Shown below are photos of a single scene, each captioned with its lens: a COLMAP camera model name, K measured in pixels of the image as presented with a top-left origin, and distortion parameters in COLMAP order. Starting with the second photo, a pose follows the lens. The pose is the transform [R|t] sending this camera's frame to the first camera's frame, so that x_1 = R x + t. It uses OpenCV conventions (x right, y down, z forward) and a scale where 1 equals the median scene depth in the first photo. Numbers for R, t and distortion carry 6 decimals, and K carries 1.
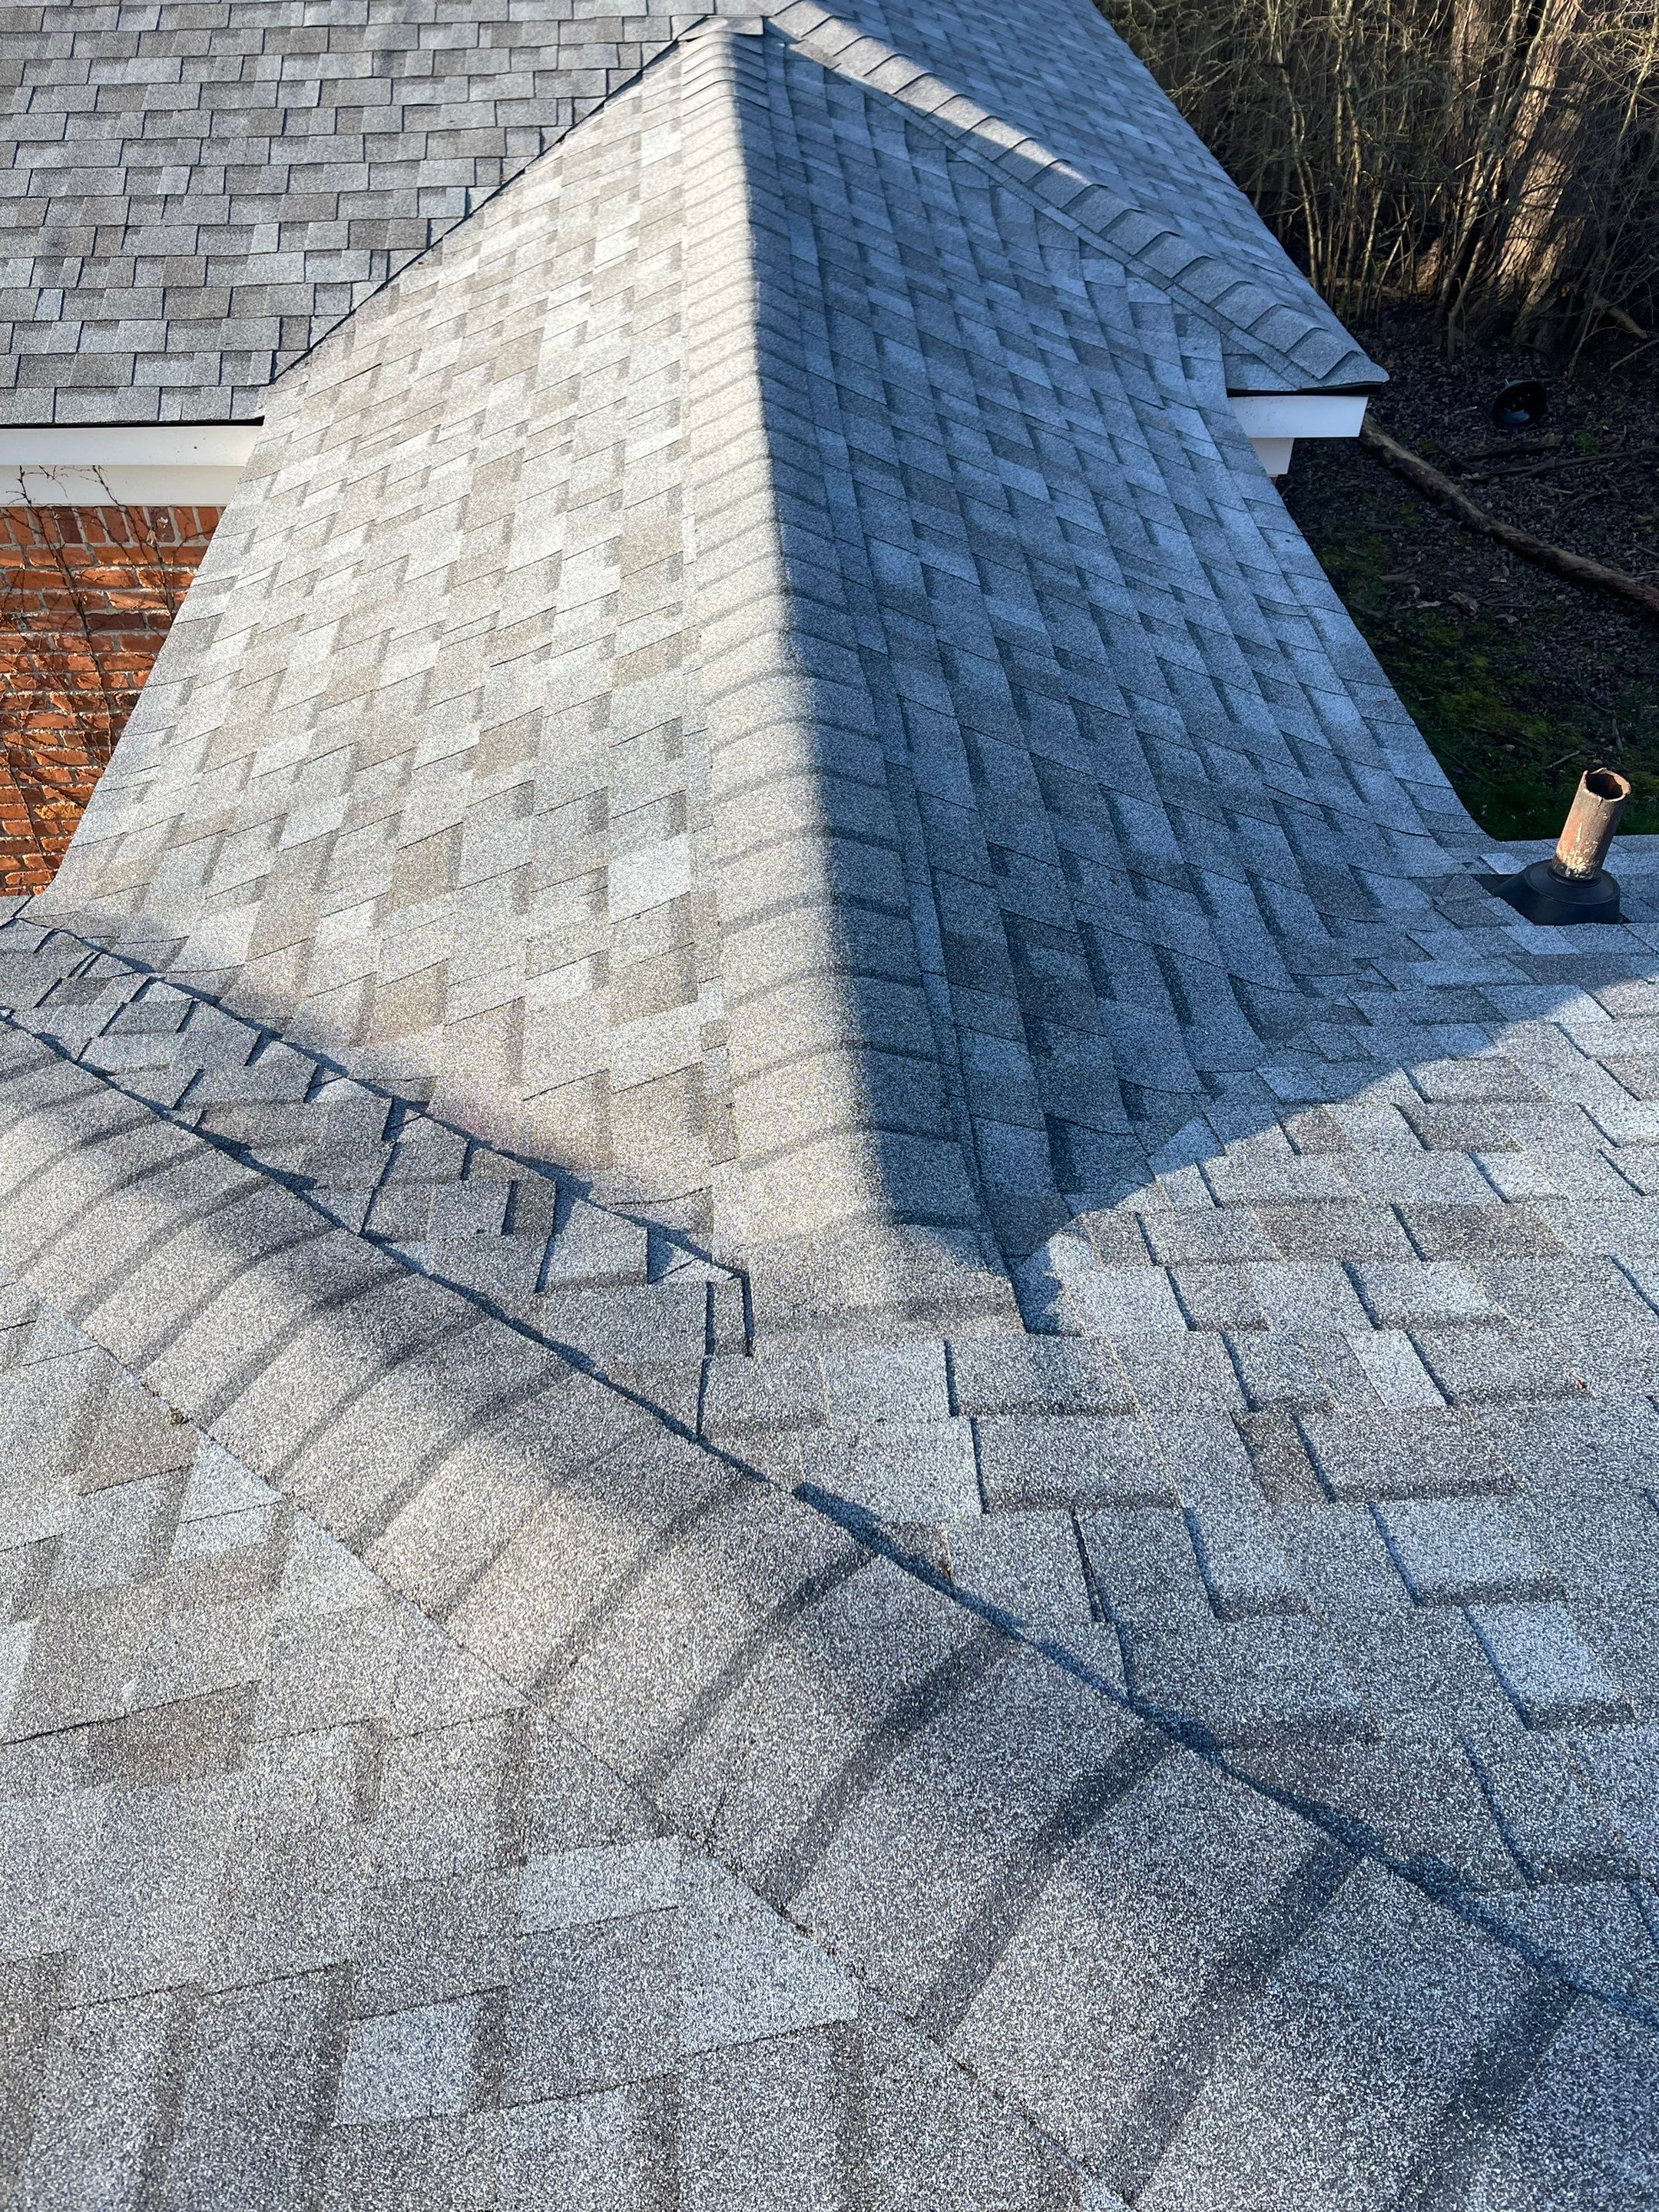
lens RADIAL K [[1673.1, 0, 822.9], [0, 1673.1, 1119.6], [0, 0, 1]] dist [0.025842, -0.042772]
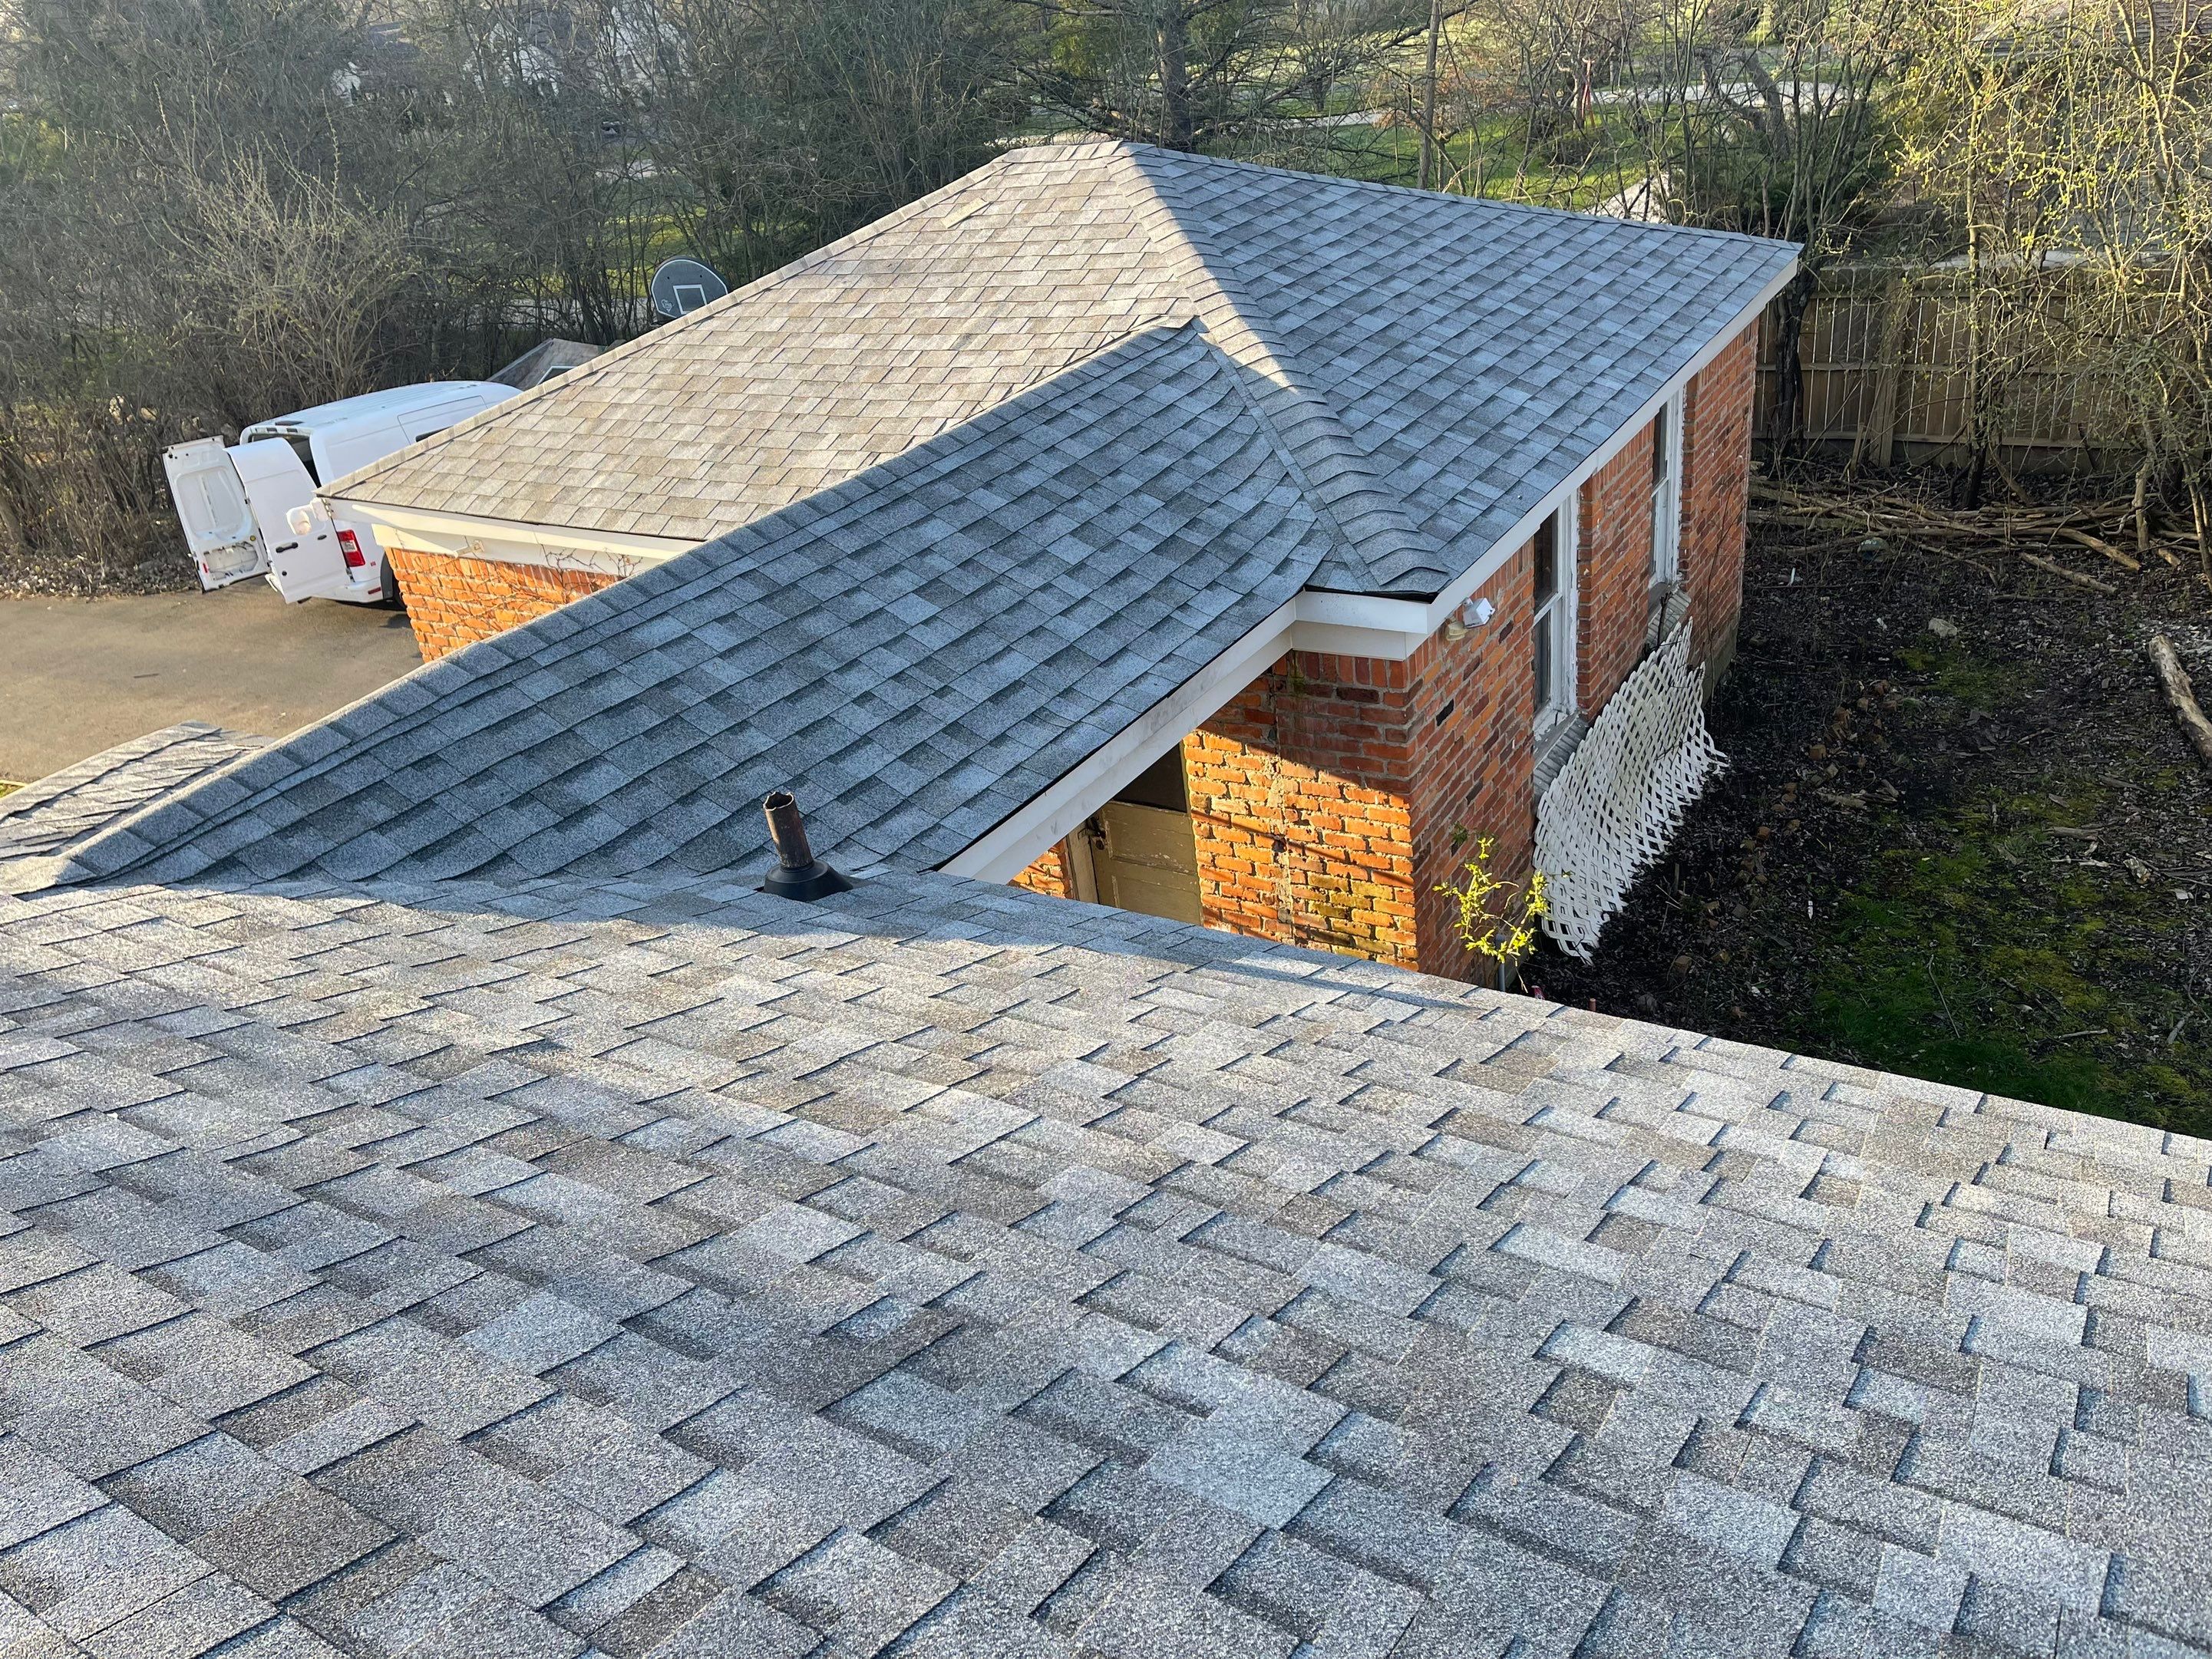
lens RADIAL K [[1672.9, 0, 1114.8], [0, 1672.9, 825.3], [0, 0, 1]] dist [0.025842, -0.042772]
pose [[0.823470, 0.171824, -0.540716, 0.938154], [-0.309075, 0.935067, -0.173561, -0.006201], [0.475784, 0.310044, 0.823106, -0.049054]]
